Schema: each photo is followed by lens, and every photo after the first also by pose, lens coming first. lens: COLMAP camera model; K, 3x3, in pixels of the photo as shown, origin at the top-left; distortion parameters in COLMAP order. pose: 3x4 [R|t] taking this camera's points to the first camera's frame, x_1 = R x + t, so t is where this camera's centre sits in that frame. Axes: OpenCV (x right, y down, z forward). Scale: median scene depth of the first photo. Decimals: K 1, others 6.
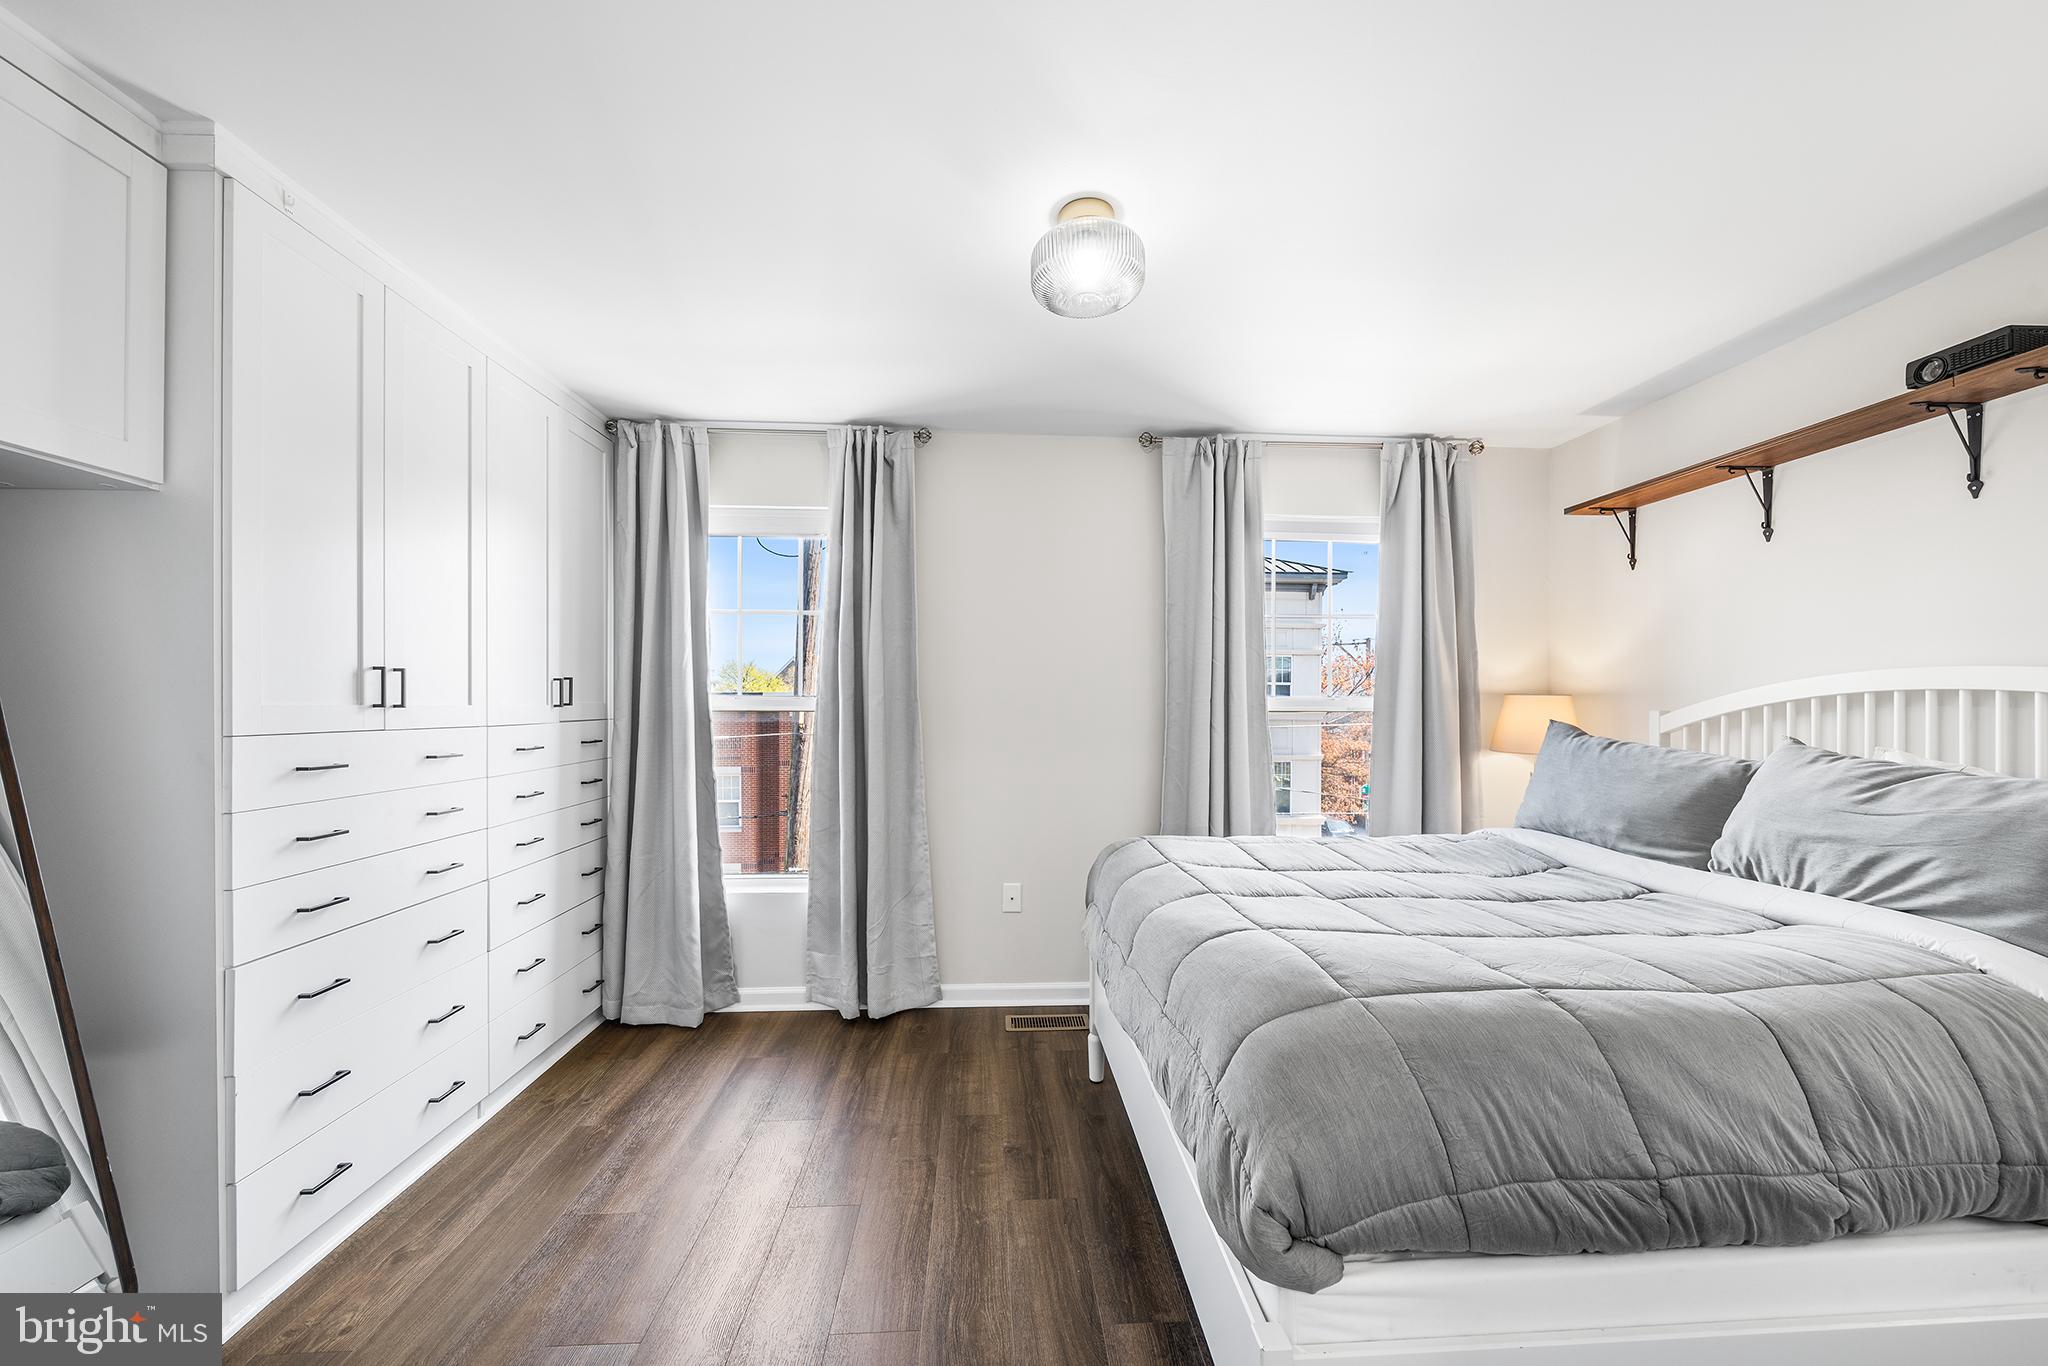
lens RADIAL K [[738.3, 0, 1030.0], [0, 738.3, 701.4], [0, 0, 1]] dist [0.002119, -0.000042]
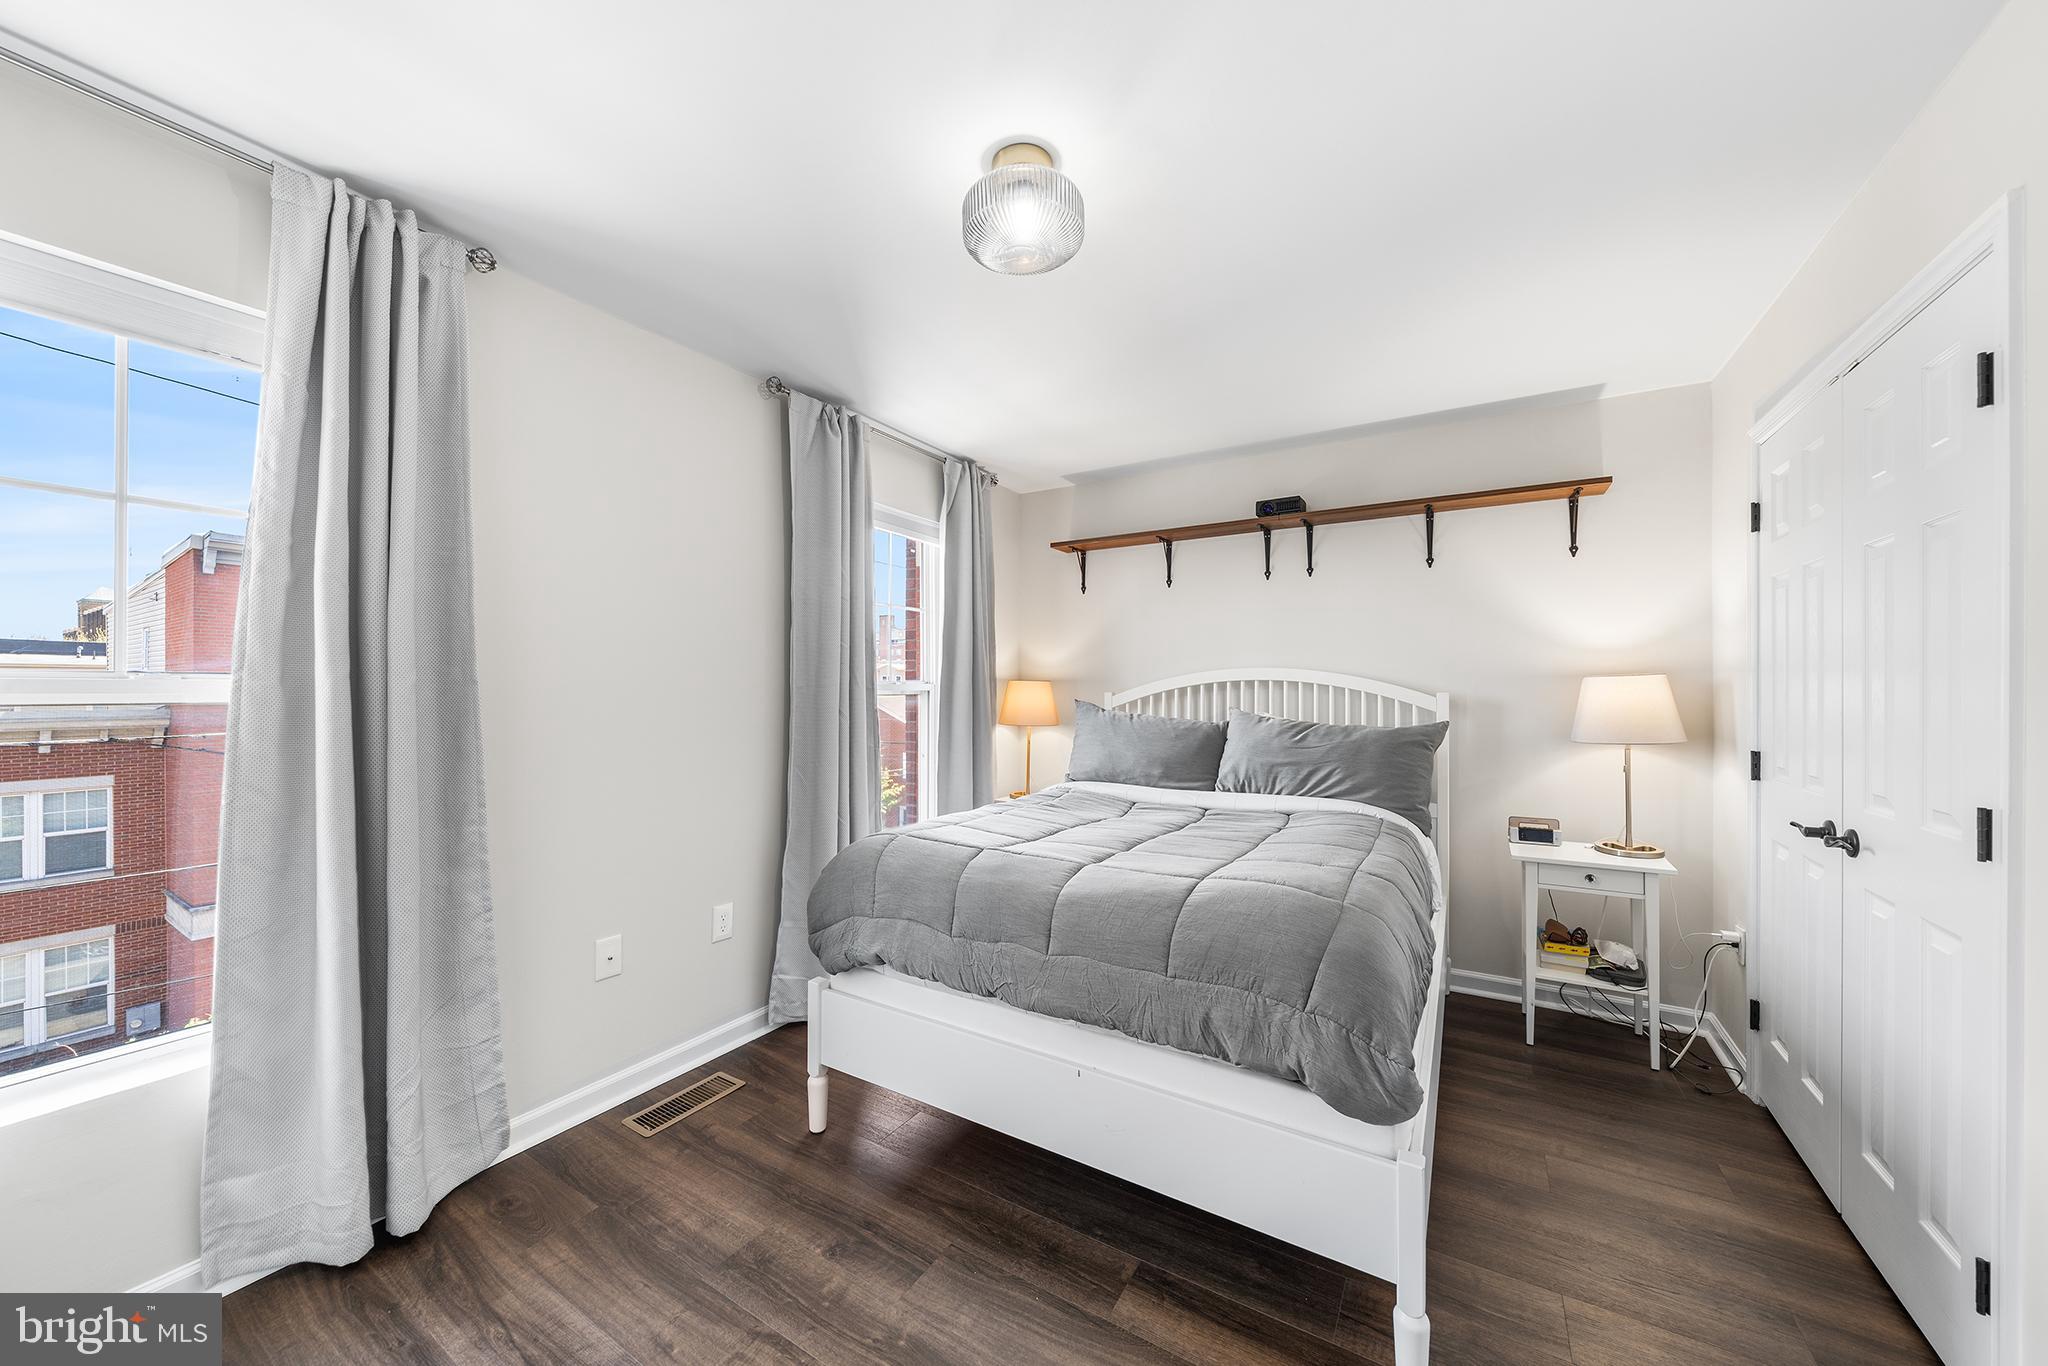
lens RADIAL K [[726.1, 0, 1022.0], [0, 726.1, 685.0], [0, 0, 1]] dist [-0.002362, -0.000290]
pose [[0.574855, 0.002211, 0.818252, -0.407009], [-0.003356, 0.999994, -0.000344, -0.000777], [-0.818248, -0.002549, 0.574859, 0.289247]]
